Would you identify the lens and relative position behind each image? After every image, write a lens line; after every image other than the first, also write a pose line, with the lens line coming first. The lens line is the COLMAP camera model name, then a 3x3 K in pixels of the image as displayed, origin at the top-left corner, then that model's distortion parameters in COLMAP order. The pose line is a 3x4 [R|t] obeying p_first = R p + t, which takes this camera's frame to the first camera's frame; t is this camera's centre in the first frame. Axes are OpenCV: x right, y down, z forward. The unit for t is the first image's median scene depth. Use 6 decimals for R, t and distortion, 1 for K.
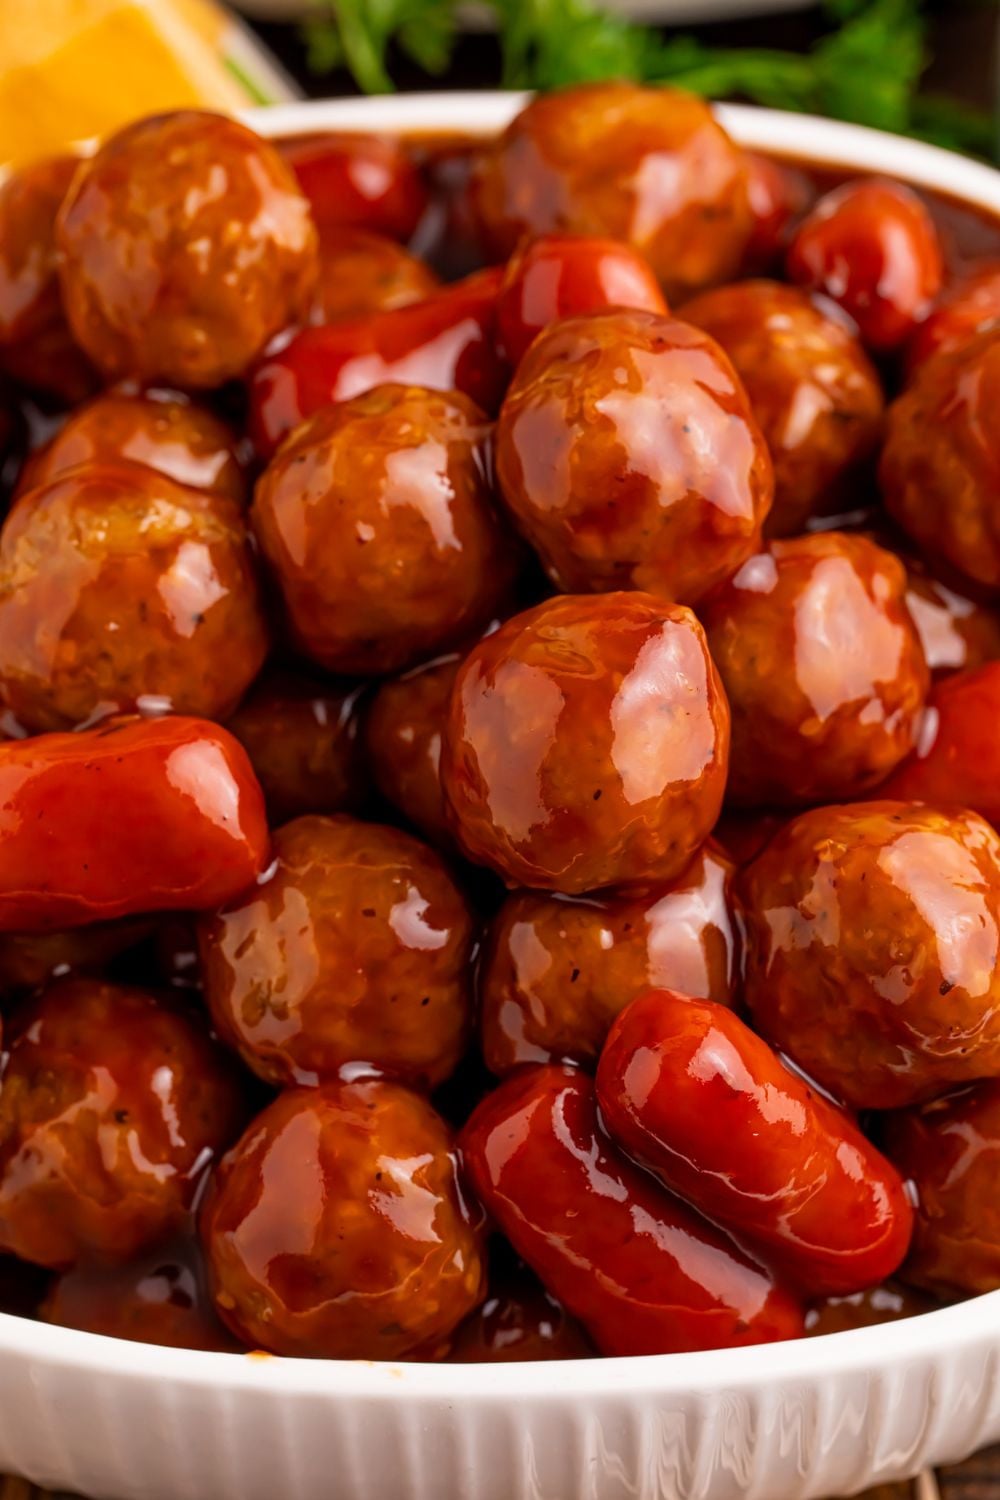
lens RADIAL K [[5504.6, 0, 485.6], [0, 5504.6, 745.9], [0, 0, 1]] dist [0.004561, 0.000000]
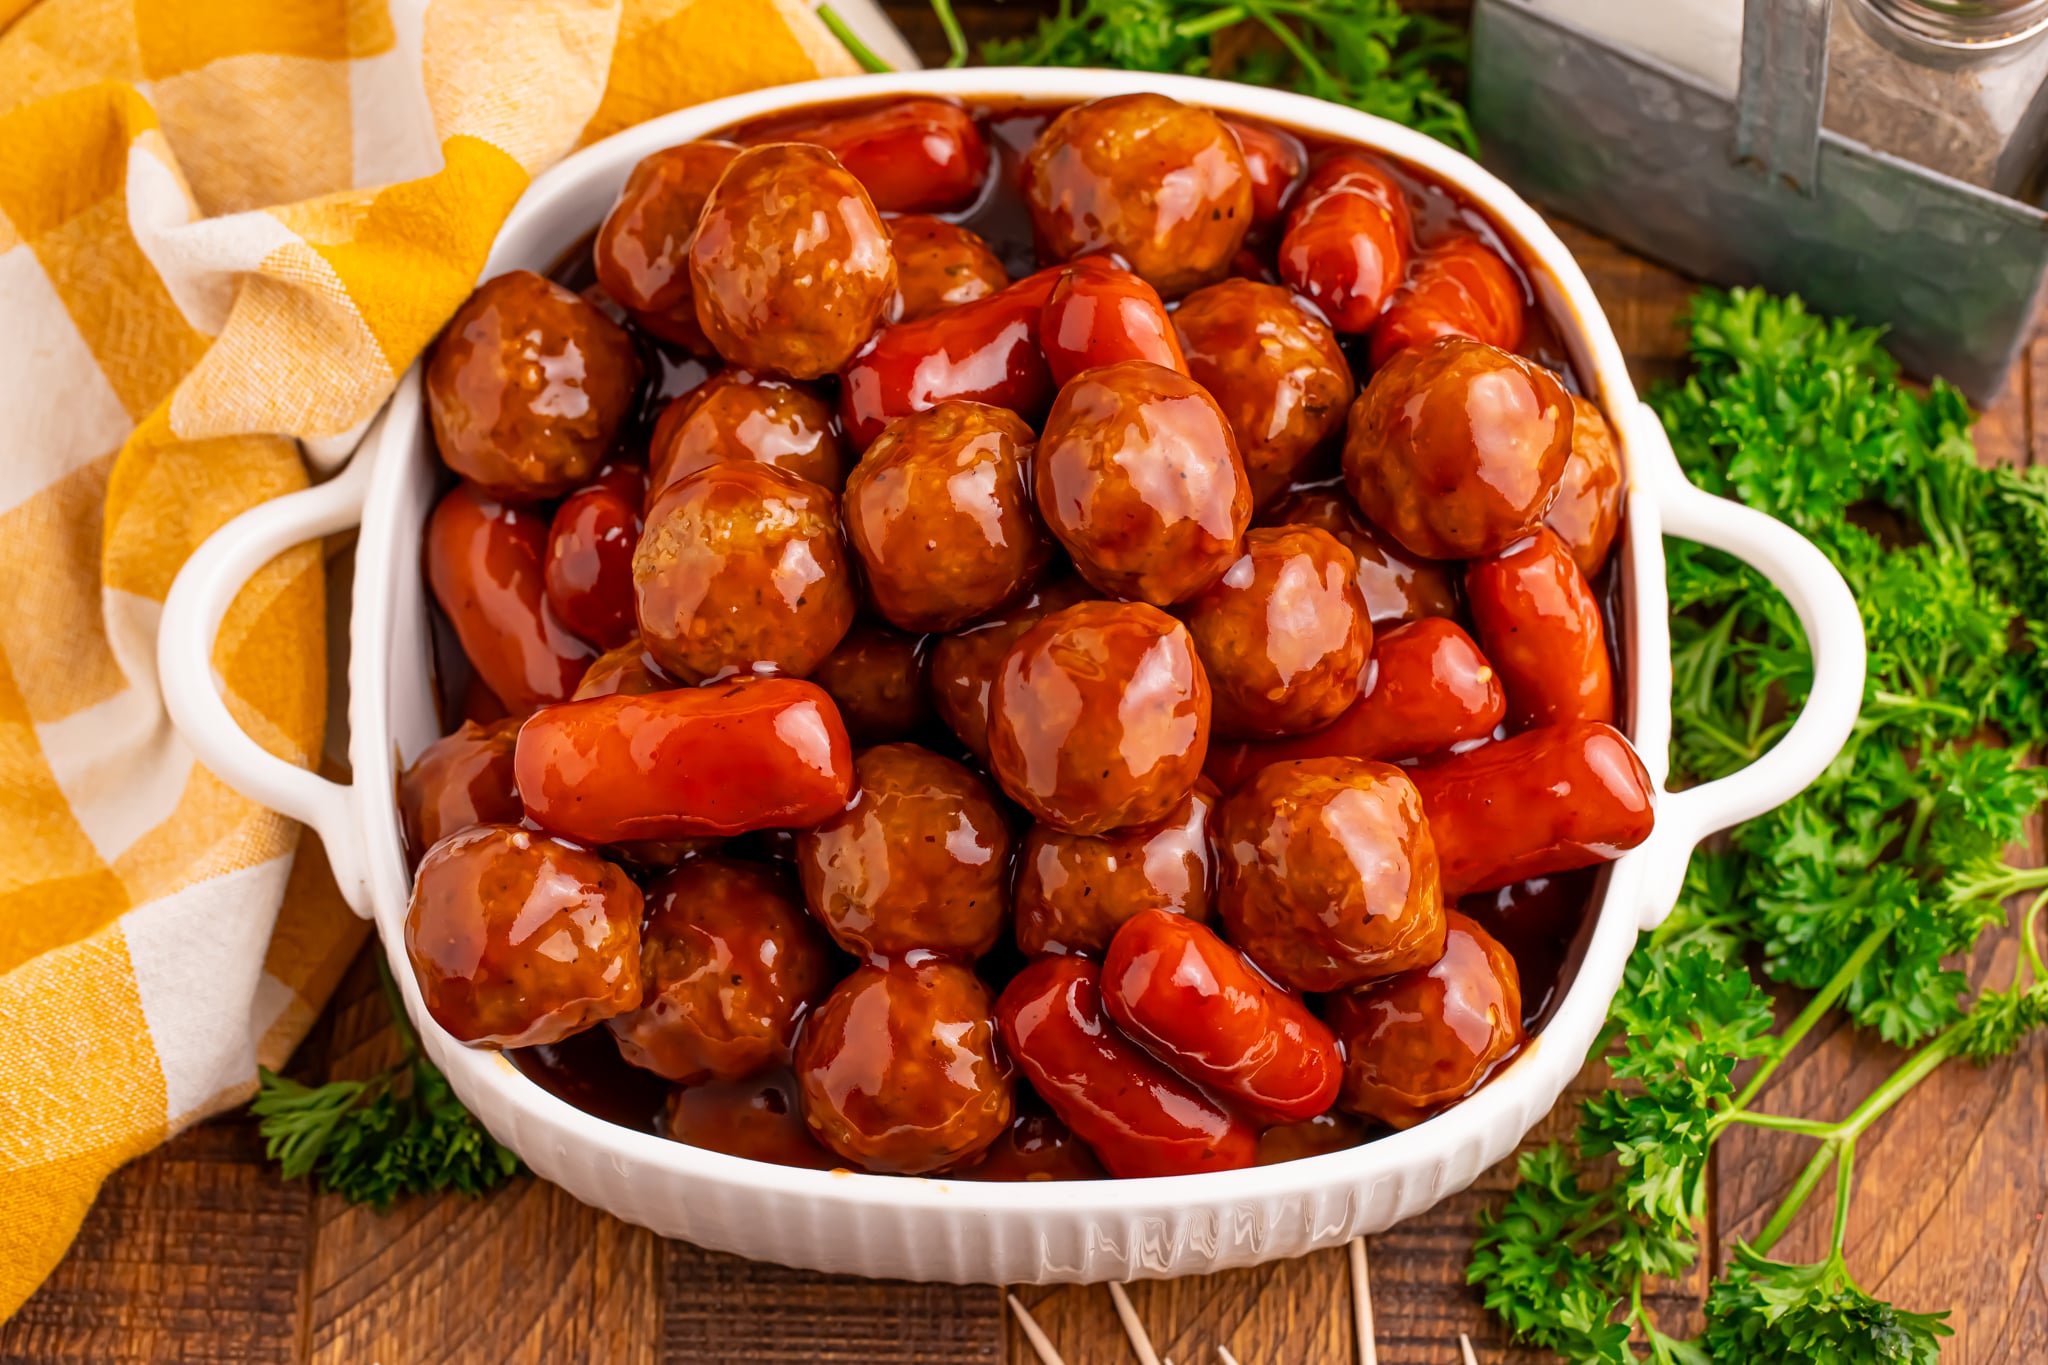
lens RADIAL K [[7515.6, 0, 1046.0], [0, 7515.6, 725.2], [0, 0, 1]] dist [0.004561, 0.000000]
pose [[0.999761, 0.021846, -0.000079, 0.005723], [-0.021412, 0.980622, 0.194737, -0.338712], [0.004332, -0.194689, 0.980855, -0.727958]]
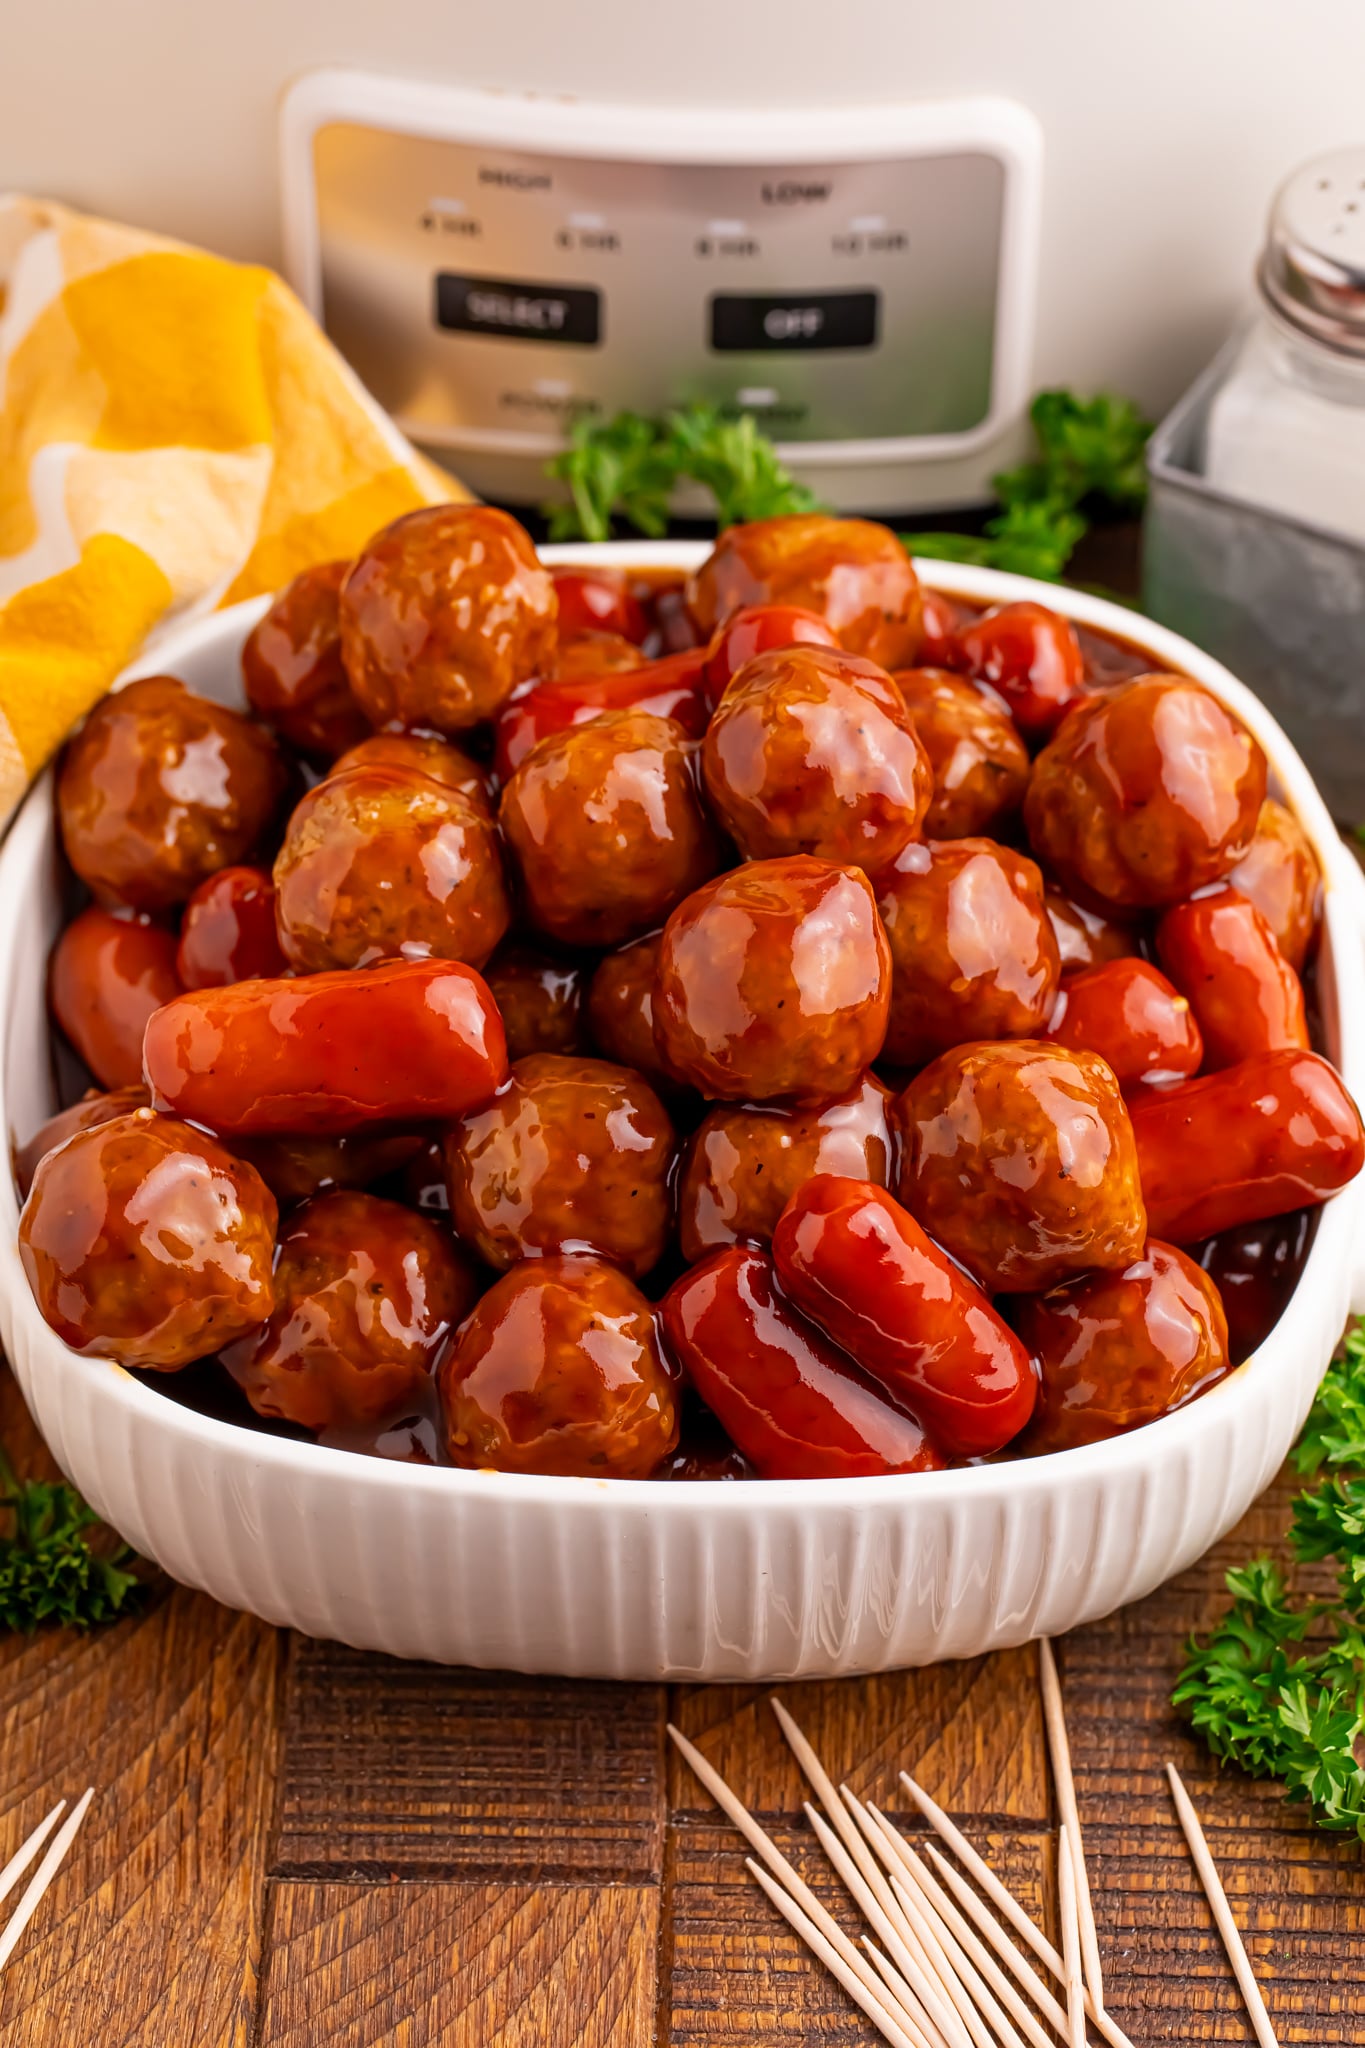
lens RADIAL K [[7515.6, 0, 691.7], [0, 7515.6, 1011.2], [0, 0, 1]] dist [0.004561, 0.000000]
pose [[0.999647, 0.026420, 0.002718, -0.003787], [-0.025556, 0.984693, -0.172411, 0.288180], [-0.007231, 0.172281, 0.985021, -0.620278]]
